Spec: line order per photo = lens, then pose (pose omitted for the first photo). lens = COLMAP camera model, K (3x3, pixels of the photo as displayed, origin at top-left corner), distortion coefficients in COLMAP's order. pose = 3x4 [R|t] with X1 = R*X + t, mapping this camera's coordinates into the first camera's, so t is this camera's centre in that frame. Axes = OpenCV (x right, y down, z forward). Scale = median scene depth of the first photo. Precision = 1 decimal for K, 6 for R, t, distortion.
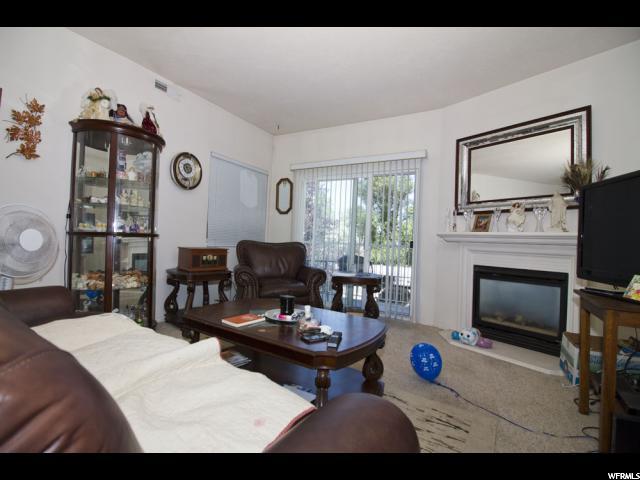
lens RADIAL K [[293.9, 0, 310.4], [0, 293.9, 235.8], [0, 0, 1]] dist [0.000511, -0.015145]
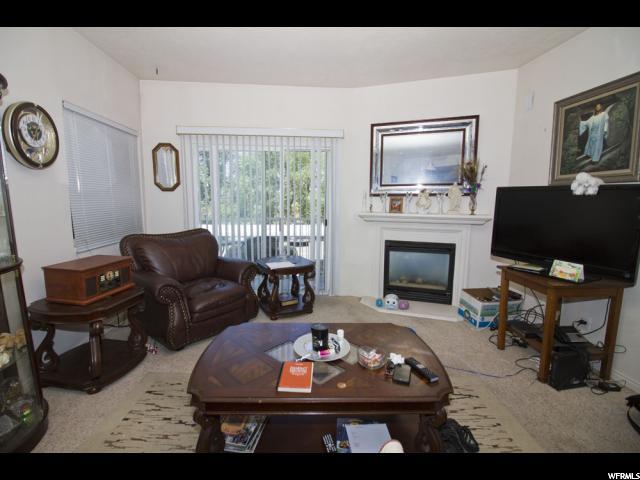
lens RADIAL K [[293.9, 0, 310.4], [0, 293.9, 235.8], [0, 0, 1]] dist [0.000511, -0.015145]
pose [[0.826363, -0.111434, 0.552002, -0.320205], [0.021408, 0.985734, 0.166943, -0.114958], [-0.562730, -0.126138, 0.816960, 0.212681]]
